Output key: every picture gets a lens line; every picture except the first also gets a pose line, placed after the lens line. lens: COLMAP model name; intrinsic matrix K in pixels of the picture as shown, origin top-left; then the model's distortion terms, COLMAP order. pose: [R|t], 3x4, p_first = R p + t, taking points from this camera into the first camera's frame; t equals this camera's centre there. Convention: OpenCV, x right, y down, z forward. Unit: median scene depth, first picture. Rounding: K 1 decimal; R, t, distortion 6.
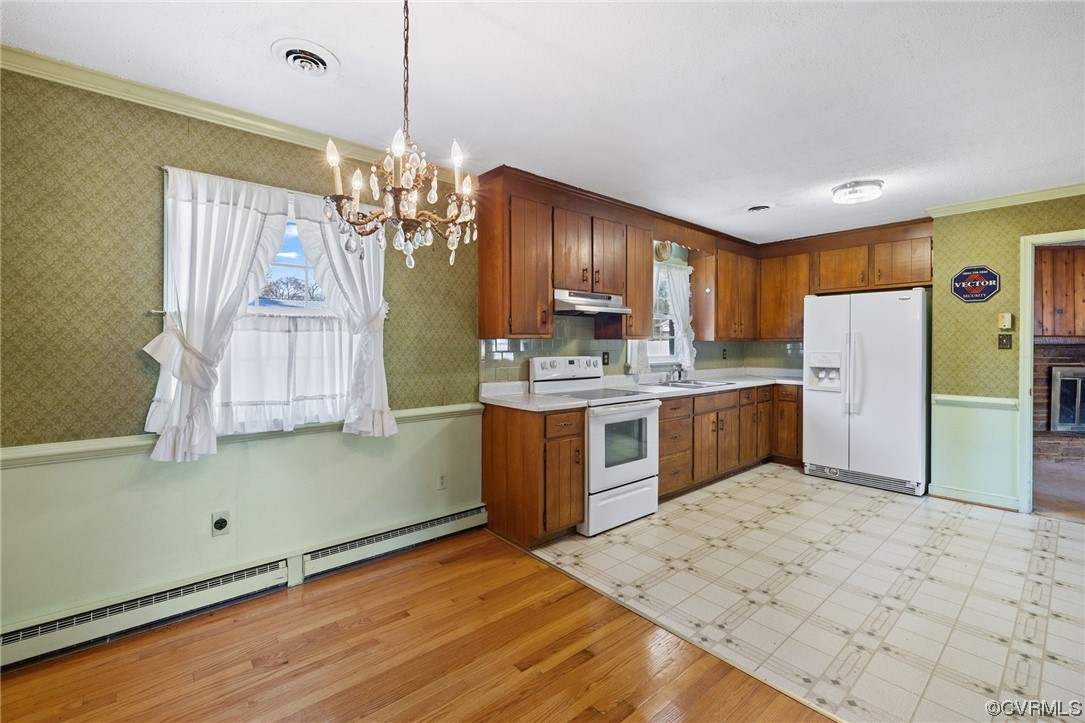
lens RADIAL K [[464.1, 0, 530.8], [0, 464.1, 344.1], [0, 0, 1]] dist [-0.001665, 0.000073]
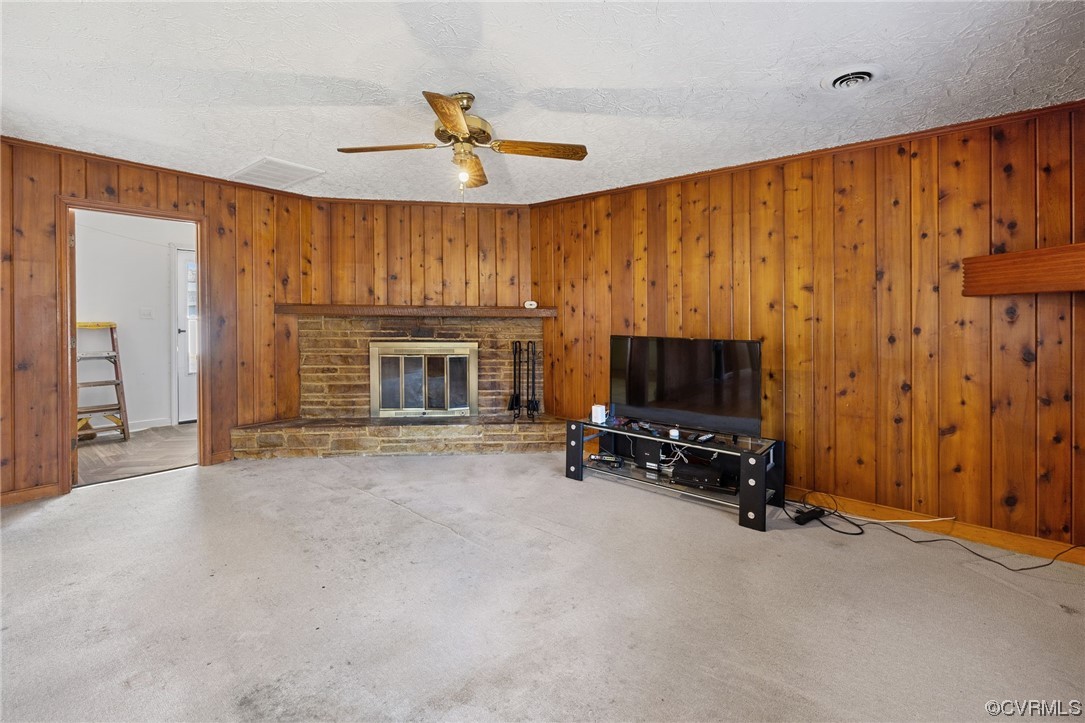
lens RADIAL K [[461.2, 0, 543.9], [0, 461.2, 319.6], [0, 0, 1]] dist [-0.000857, -0.000226]
pose [[0.988461, 0.004677, 0.151404, 1.900023], [-0.004888, 0.999988, 0.001019, 0.008097], [-0.151397, -0.001747, 0.988471, 0.167511]]
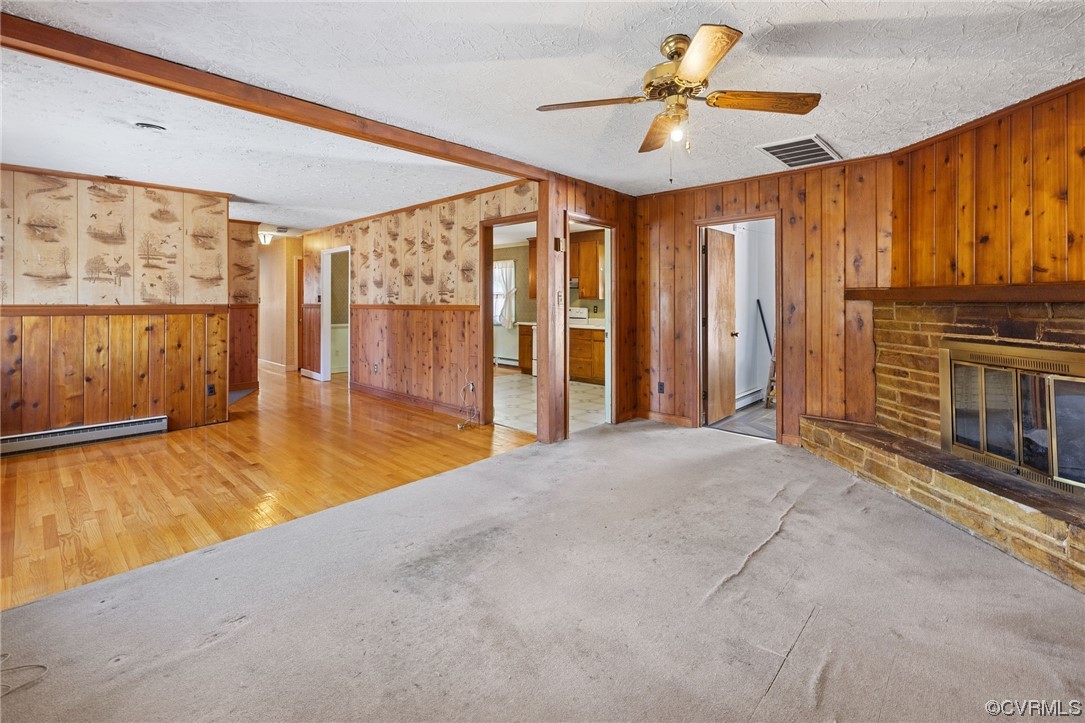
lens RADIAL K [[507.6, 0, 521.2], [0, 507.6, 309.0], [0, 0, 1]] dist [-0.001645, 0.000434]
pose [[0.056686, 0.011428, -0.998327, 2.507549], [-0.004025, 0.999929, 0.011218, 0.007788], [0.998384, 0.003382, 0.056728, 0.635130]]
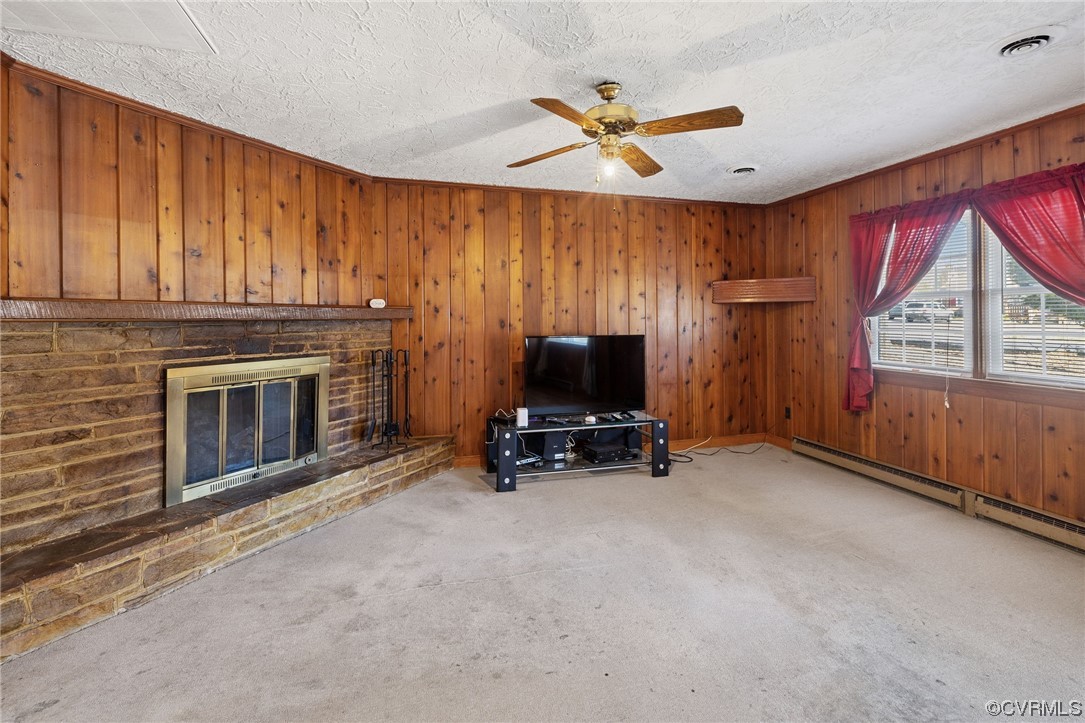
lens RADIAL K [[507.6, 0, 521.2], [0, 507.6, 309.0], [0, 0, 1]] dist [-0.001645, 0.000434]
pose [[0.445188, 0.009891, 0.895382, 1.198006], [0.008702, 0.999844, -0.015371, 0.000510], [-0.895395, 0.014634, 0.445033, 0.660516]]
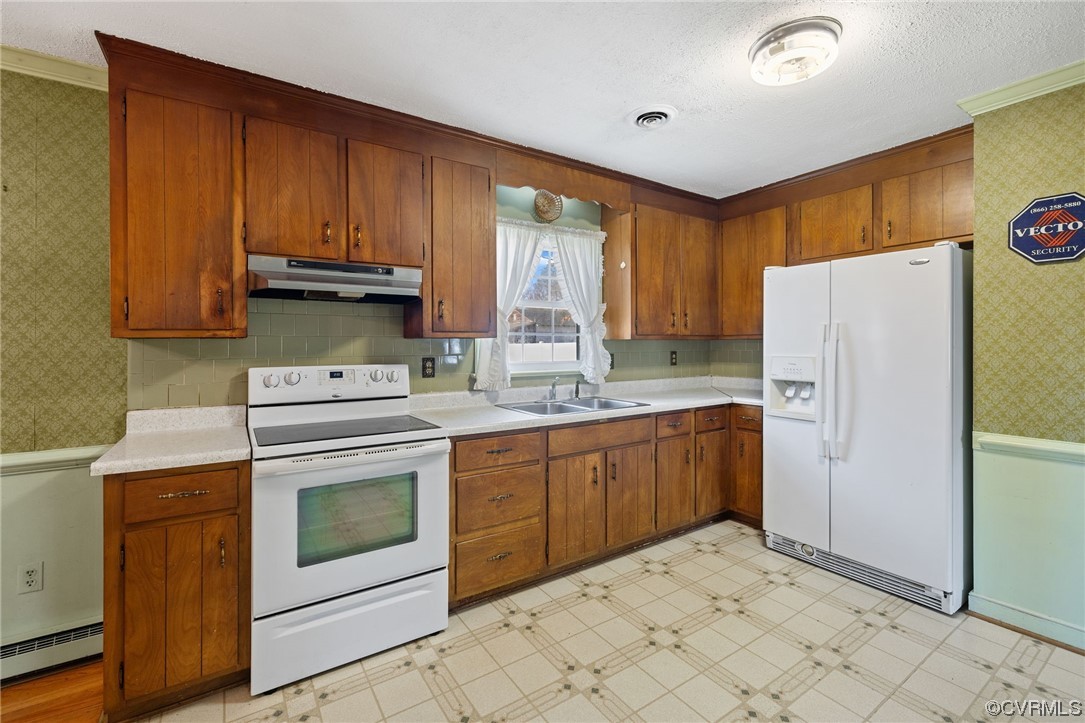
lens RADIAL K [[464.1, 0, 534.0], [0, 464.1, 342.6], [0, 0, 1]] dist [-0.000586, -0.000282]
pose [[0.992688, -0.006315, -0.120541, 0.433568], [0.005877, 0.999975, -0.003993, -0.000394], [0.120563, 0.003256, 0.992700, 0.405470]]
